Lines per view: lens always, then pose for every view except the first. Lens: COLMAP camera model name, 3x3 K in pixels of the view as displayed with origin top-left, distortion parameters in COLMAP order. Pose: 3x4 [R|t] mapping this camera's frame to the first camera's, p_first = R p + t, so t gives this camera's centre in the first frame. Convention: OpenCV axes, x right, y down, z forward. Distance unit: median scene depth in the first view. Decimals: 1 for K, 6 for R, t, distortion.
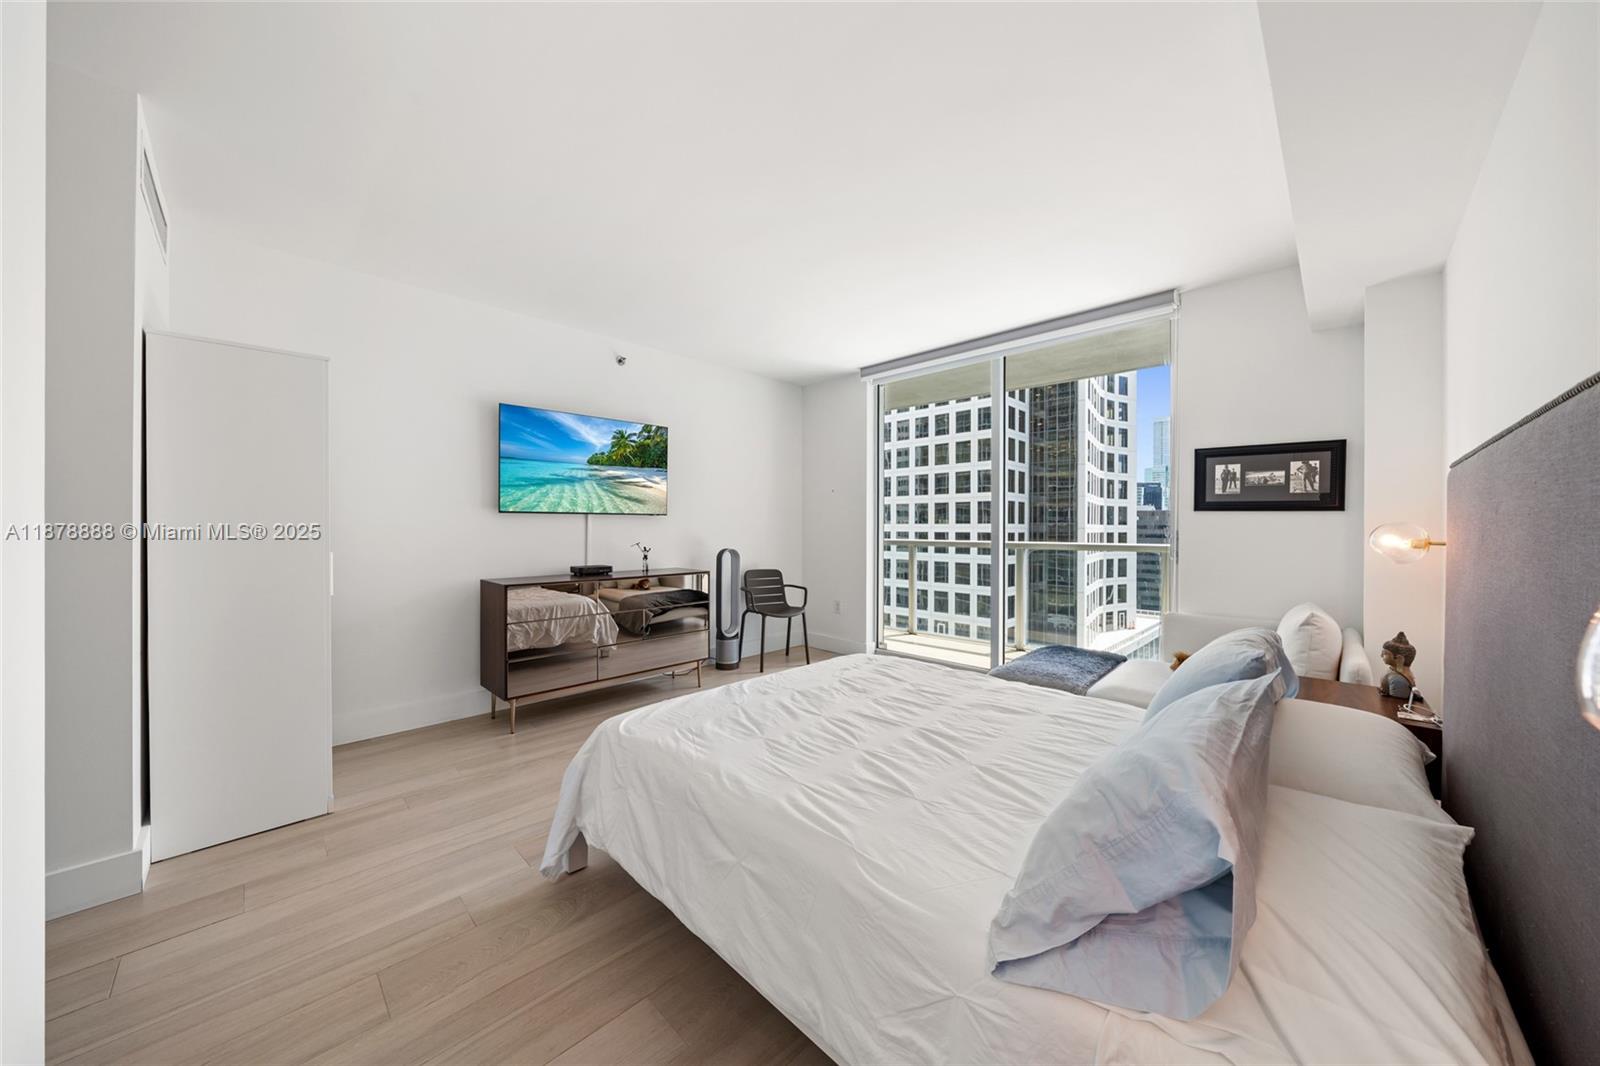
lens RADIAL K [[552.1, 0, 800.0], [0, 552.1, 533.0], [0, 0, 1]] dist [0.001016, 0.000045]
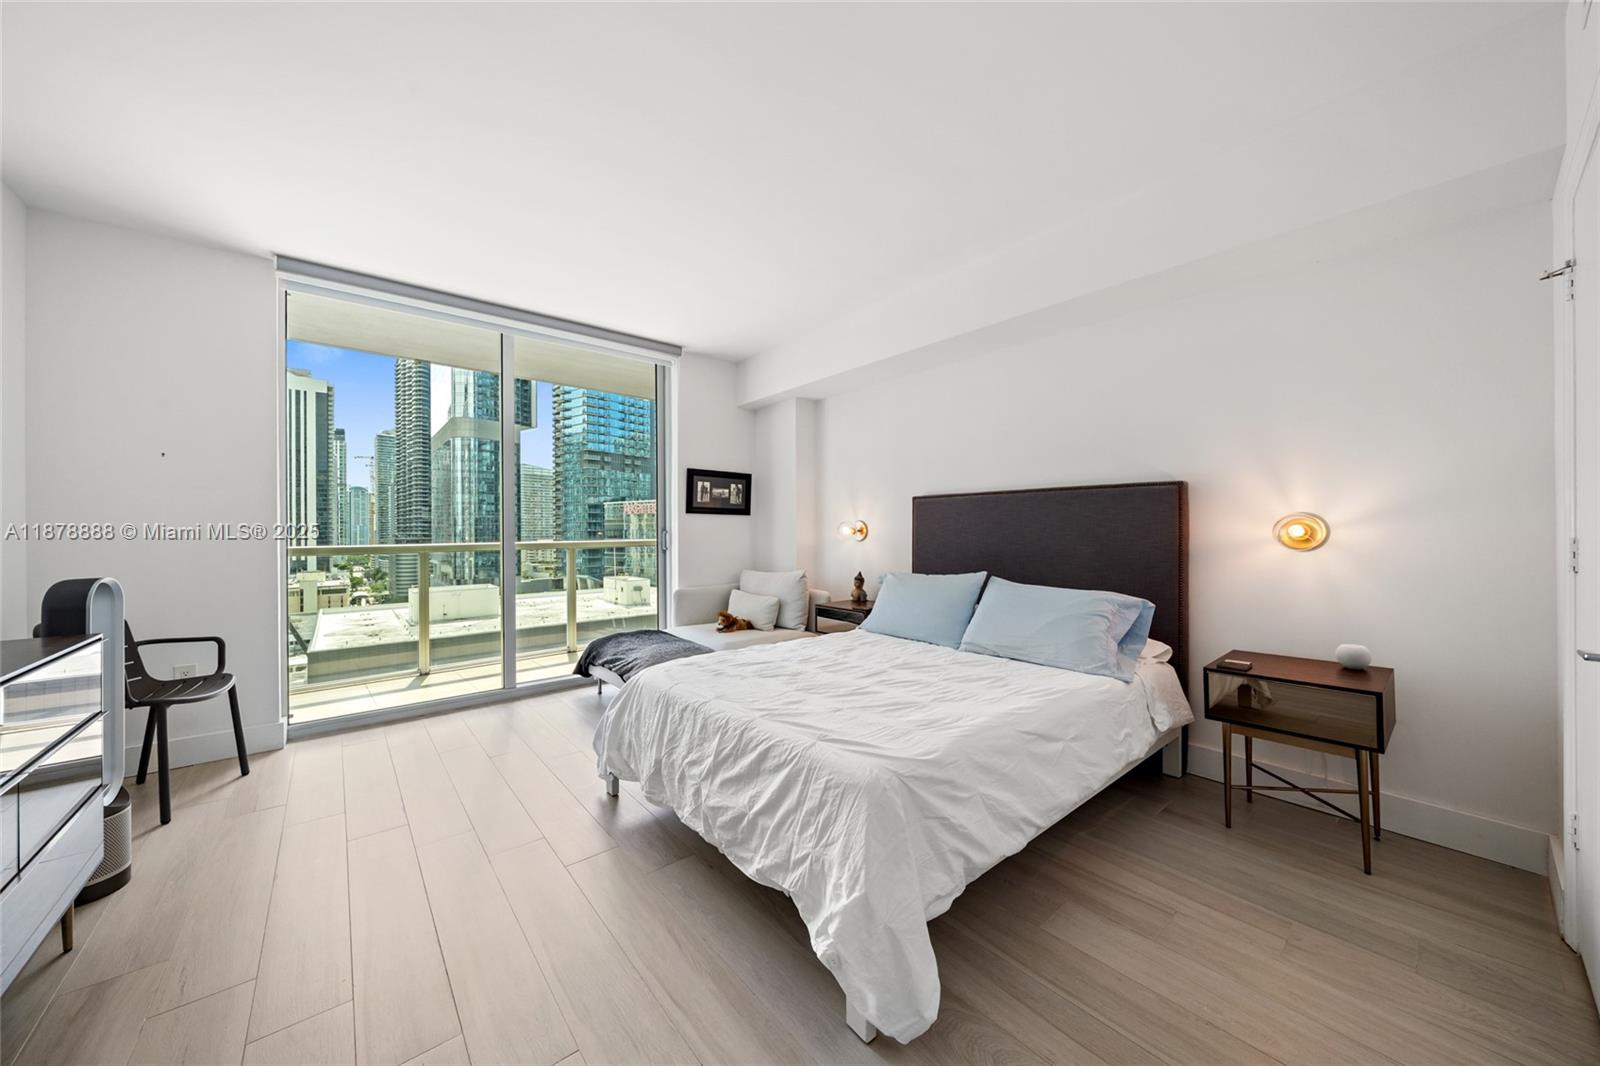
lens RADIAL K [[552.1, 0, 800.0], [0, 552.1, 533.0], [0, 0, 1]] dist [0.001016, 0.000045]
pose [[0.096480, -0.009219, 0.995292, -0.701401], [0.018501, 0.999801, 0.007467, 0.005170], [-0.995163, 0.017694, 0.096631, 0.659943]]
